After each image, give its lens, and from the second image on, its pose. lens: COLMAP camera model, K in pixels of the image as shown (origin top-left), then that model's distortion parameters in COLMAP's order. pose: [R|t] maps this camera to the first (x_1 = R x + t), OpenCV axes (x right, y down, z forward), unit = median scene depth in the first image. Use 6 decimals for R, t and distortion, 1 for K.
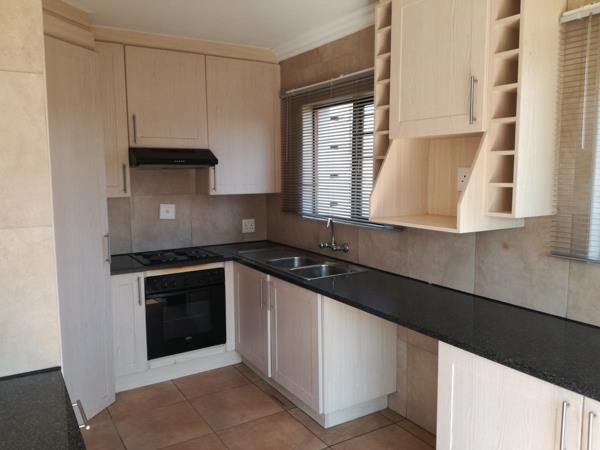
lens RADIAL K [[466.1, 0, 301.5], [0, 466.1, 223.1], [0, 0, 1]] dist [0.027758, -0.037631]
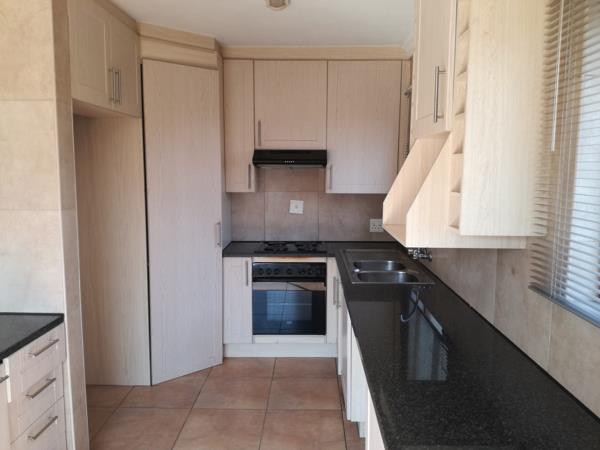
lens RADIAL K [[466.1, 0, 315.4], [0, 466.1, 224.2], [0, 0, 1]] dist [0.027758, -0.037631]
pose [[0.855256, 0.072517, -0.513107, 0.363005], [-0.068556, 0.997291, 0.026676, -0.018839], [0.513651, 0.012362, 0.857910, 0.091977]]
